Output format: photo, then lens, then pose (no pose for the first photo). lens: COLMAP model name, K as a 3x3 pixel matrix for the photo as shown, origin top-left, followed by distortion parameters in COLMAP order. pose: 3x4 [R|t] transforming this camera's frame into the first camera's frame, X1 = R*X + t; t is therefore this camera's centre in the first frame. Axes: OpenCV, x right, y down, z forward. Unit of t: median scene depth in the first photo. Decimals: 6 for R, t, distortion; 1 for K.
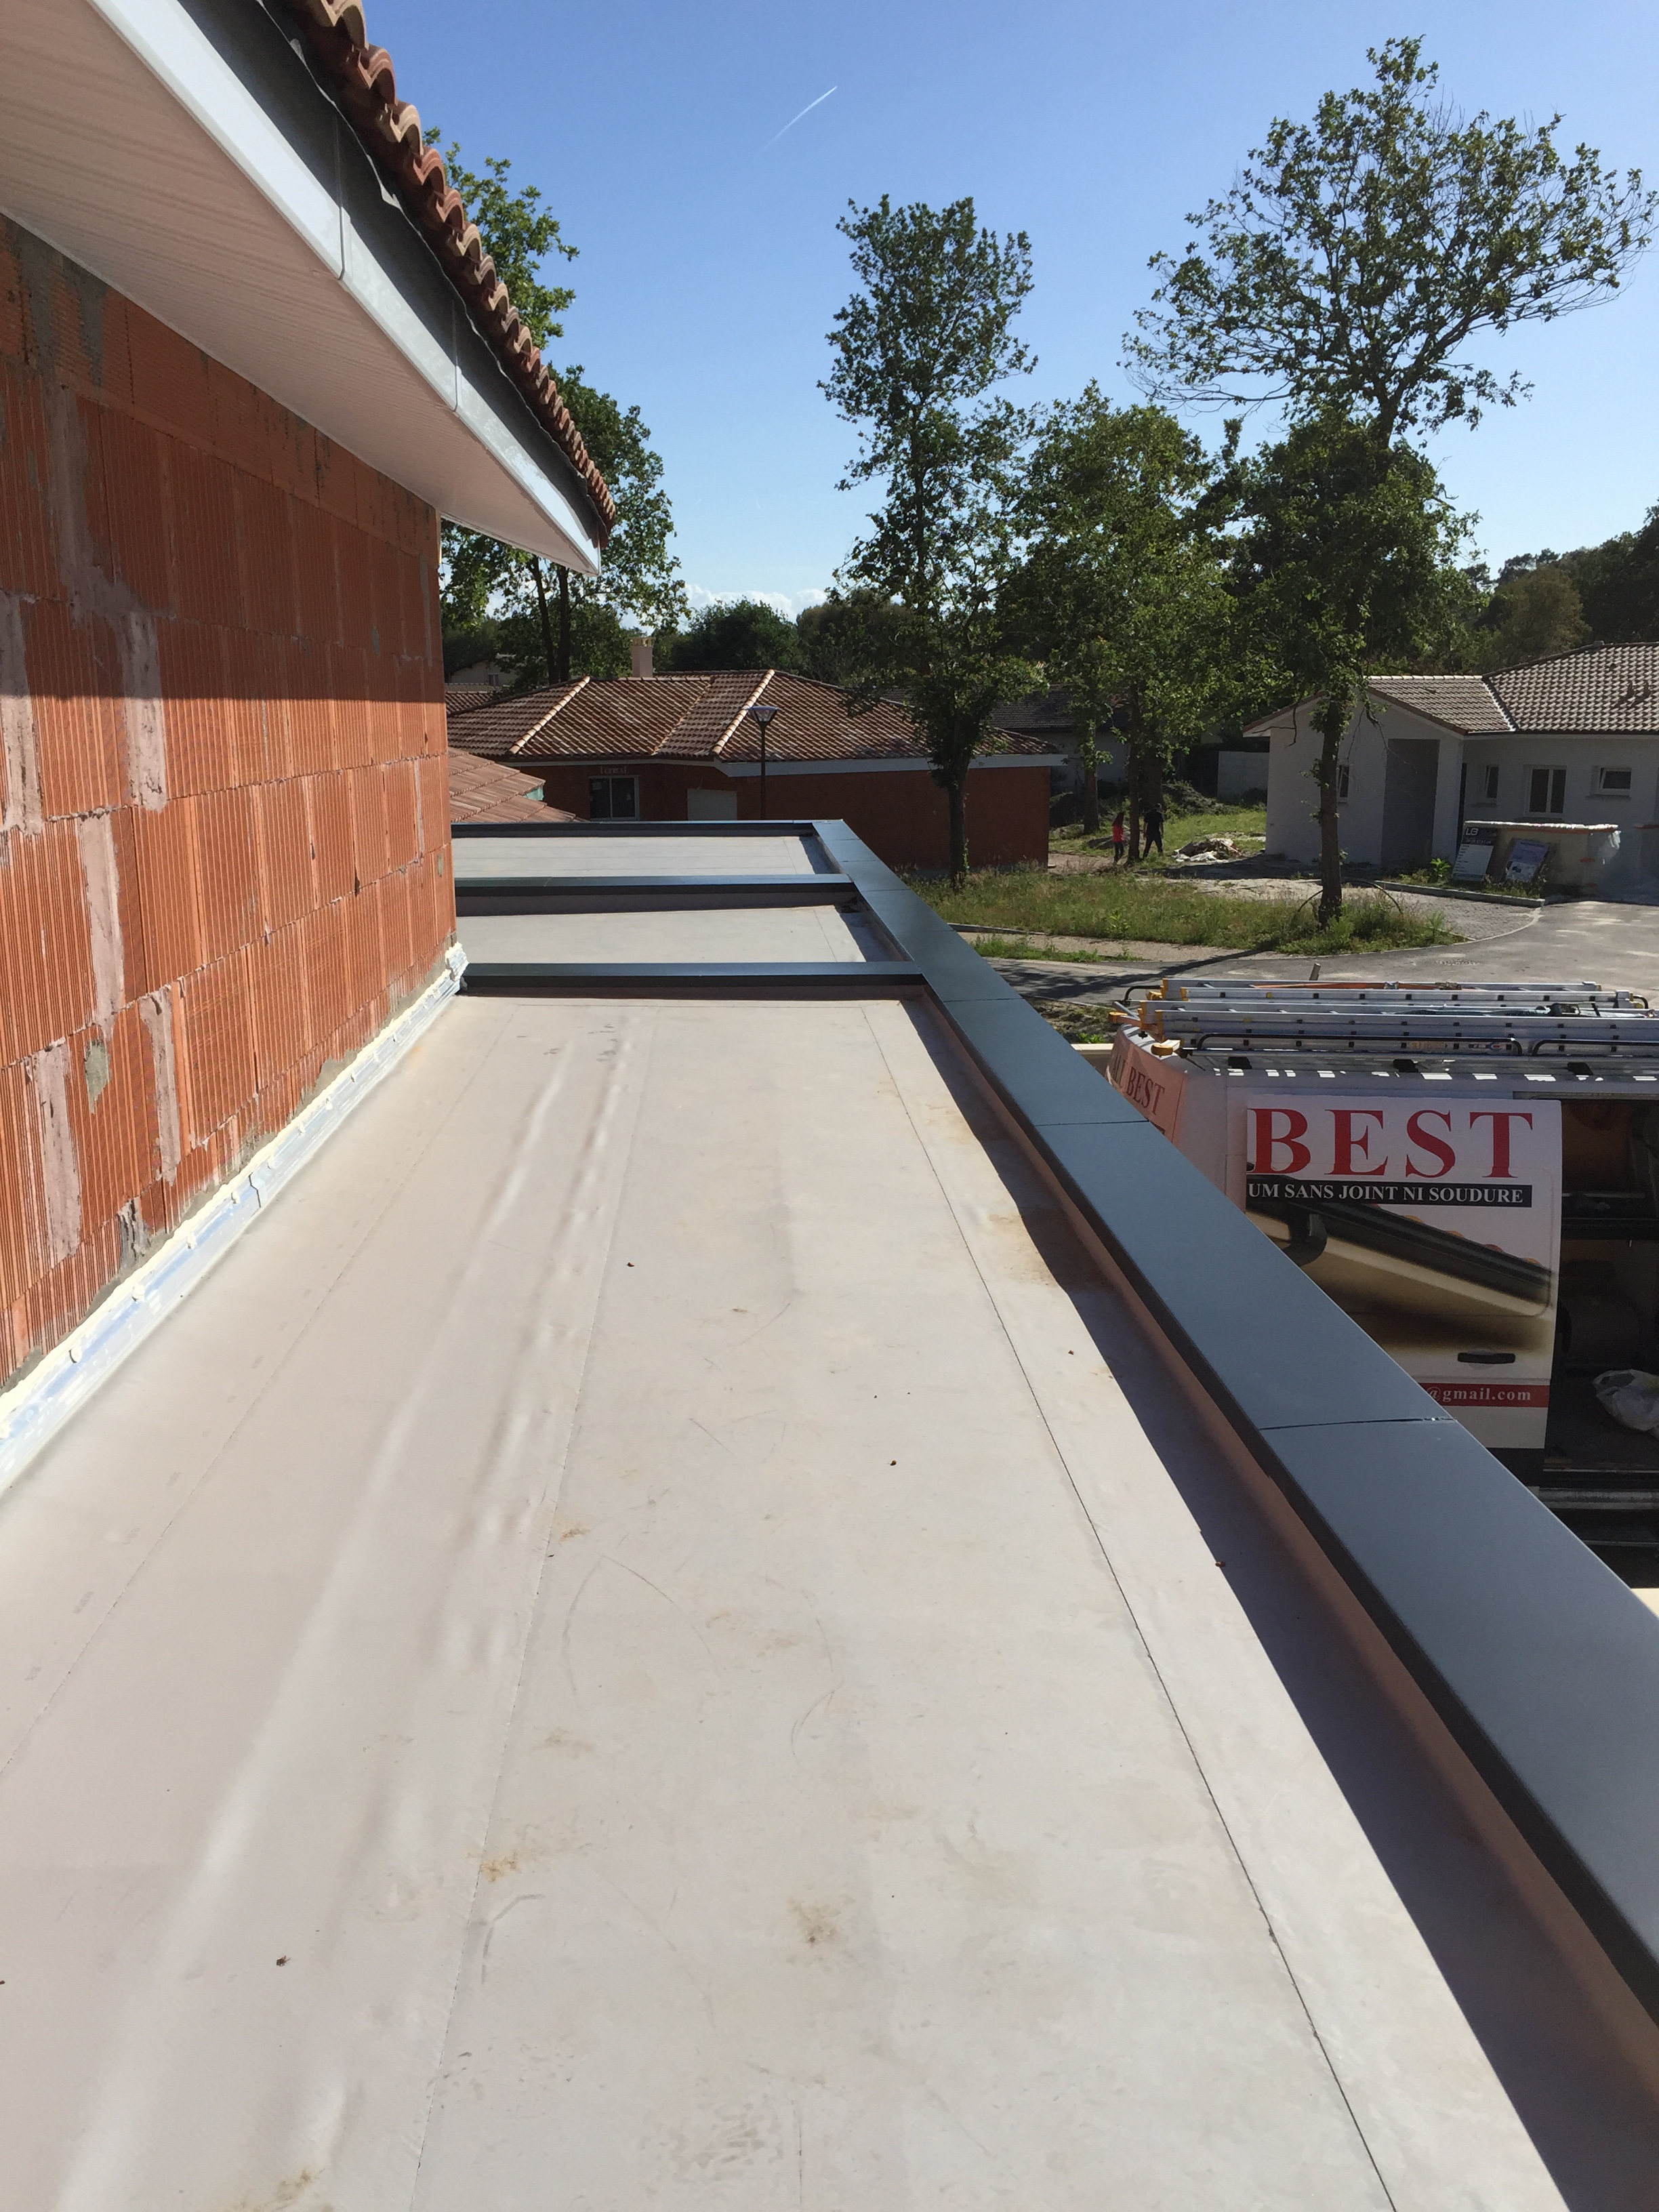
lens RADIAL K [[1860.9, 0, 829.5], [0, 1860.9, 1106.0], [0, 0, 1]] dist [0.003552, -0.040331]
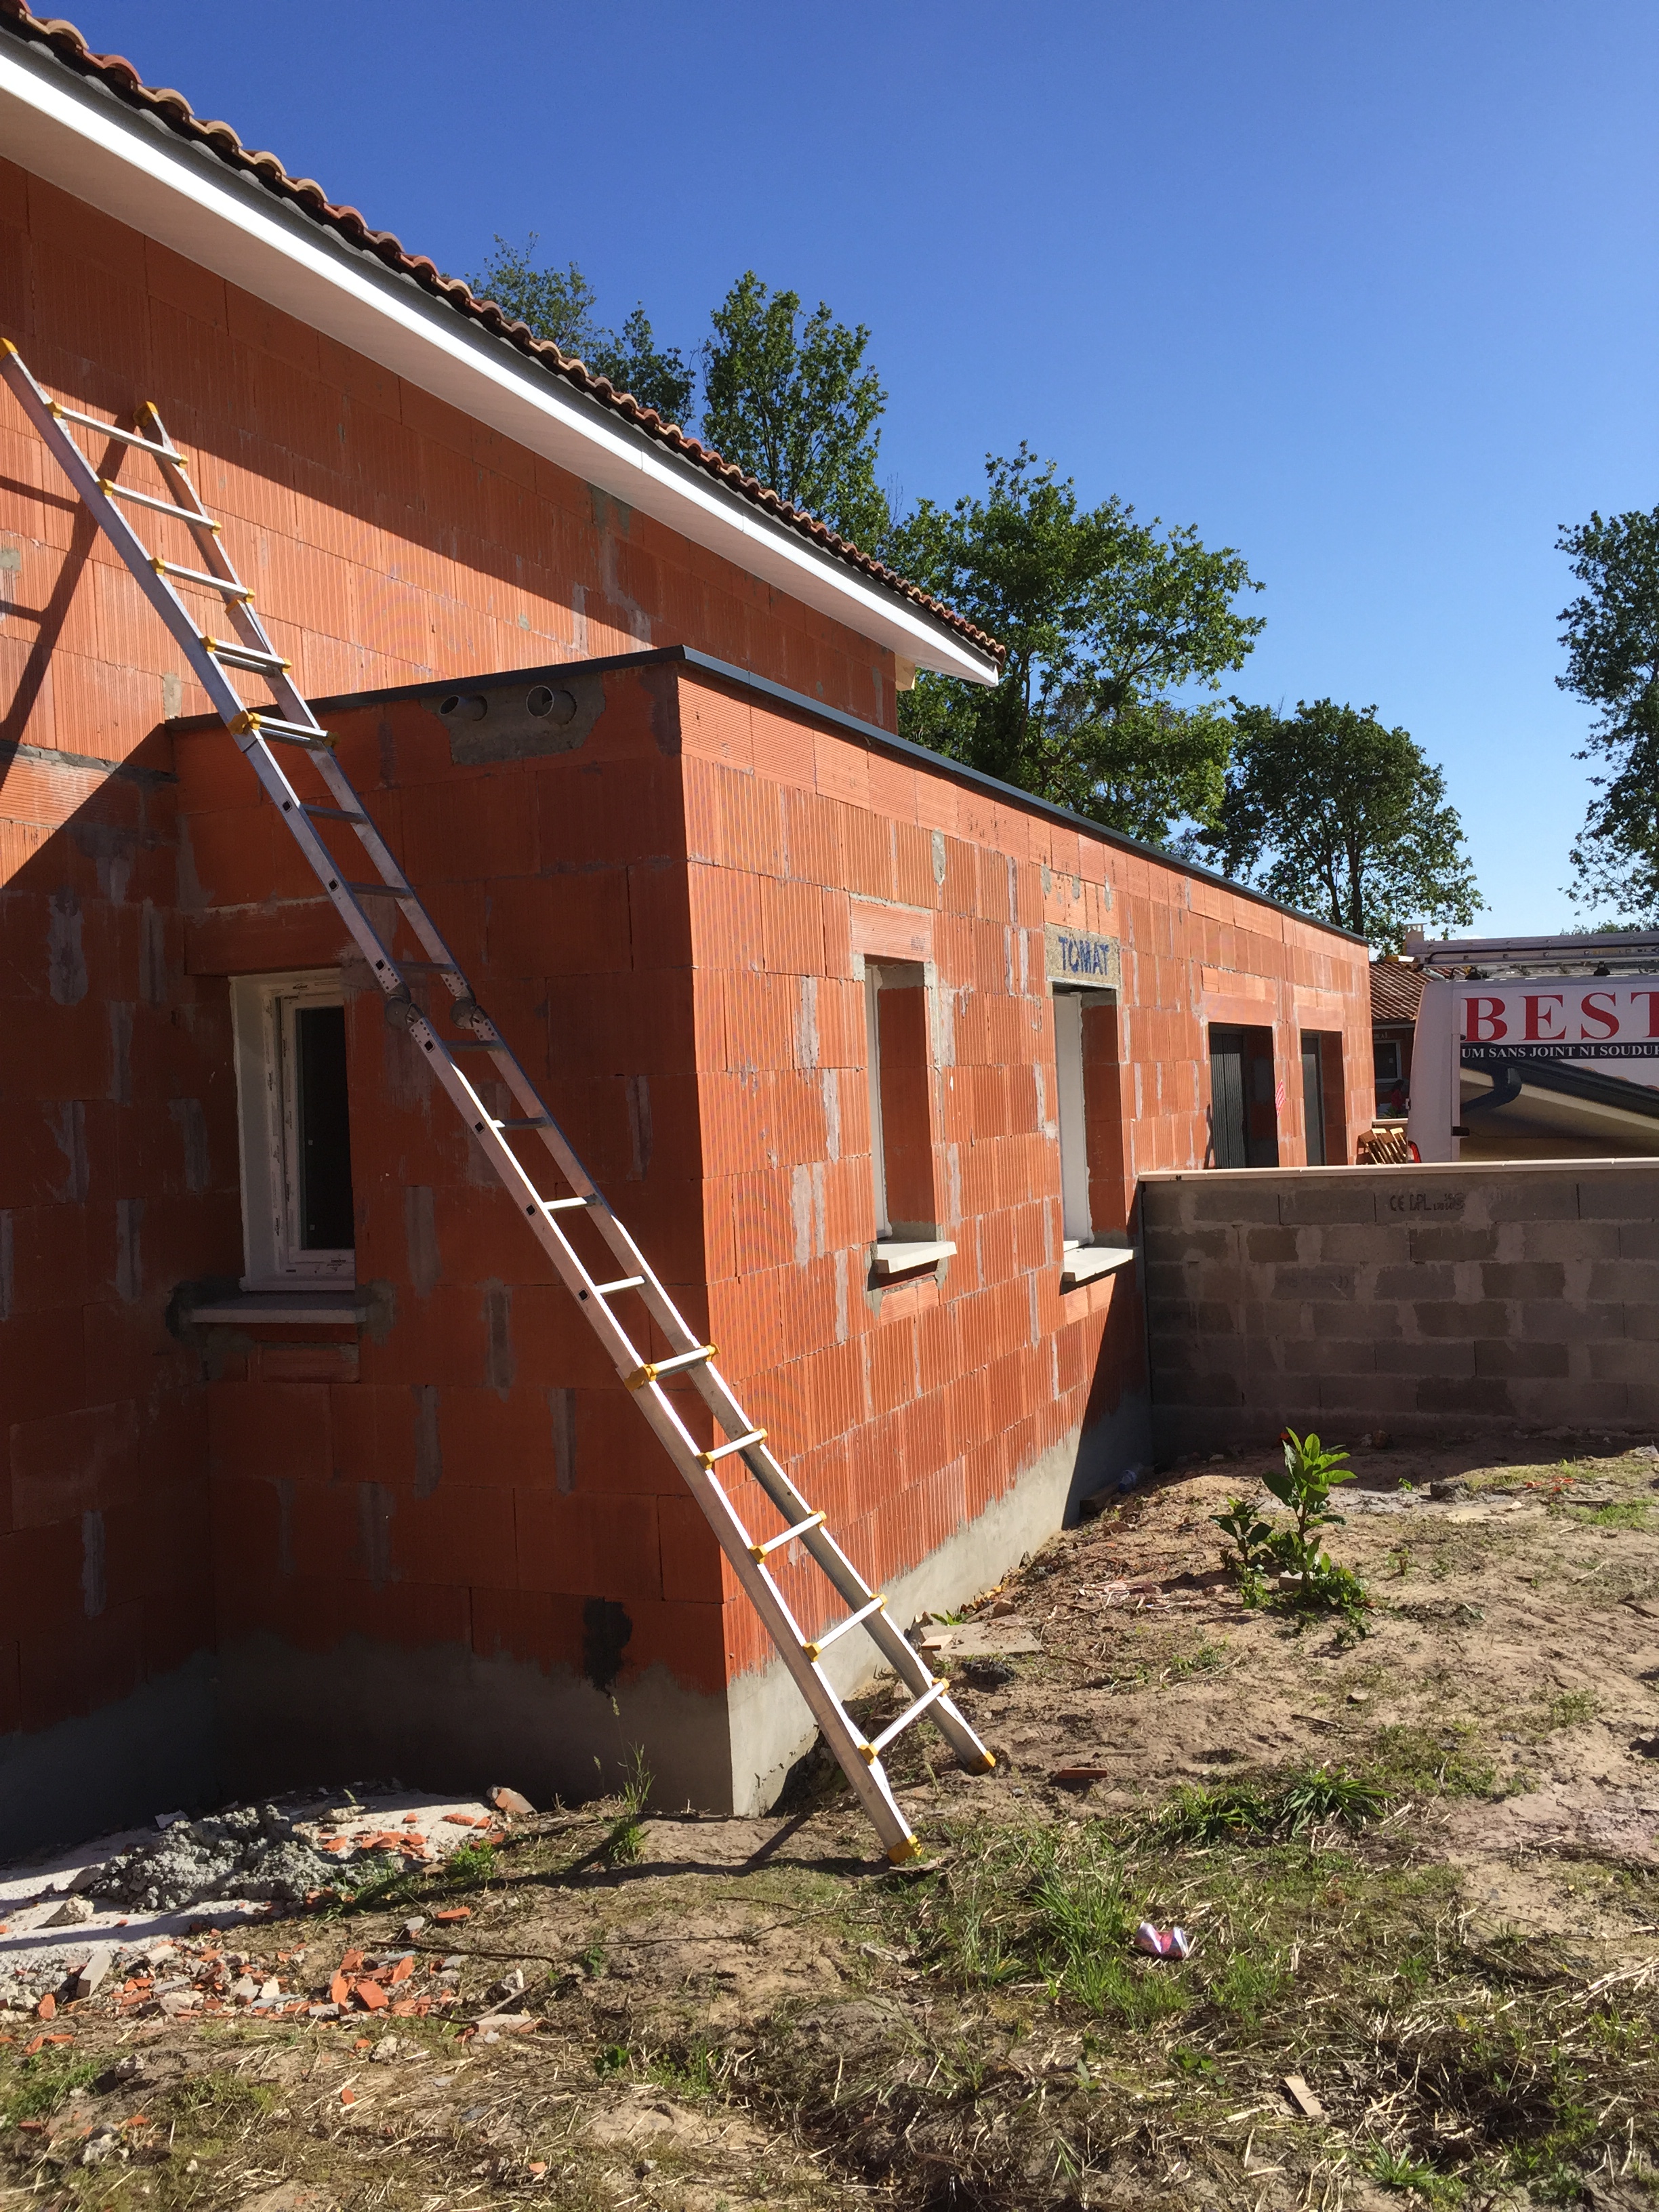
lens RADIAL K [[1860.9, 0, 829.5], [0, 1860.9, 1106.0], [0, 0, 1]] dist [0.003552, -0.040331]
pose [[0.889245, -0.038201, -0.455833, 0.442448], [-0.053080, 0.981158, -0.185775, 0.376448], [0.454340, 0.189395, 0.870462, -0.463227]]
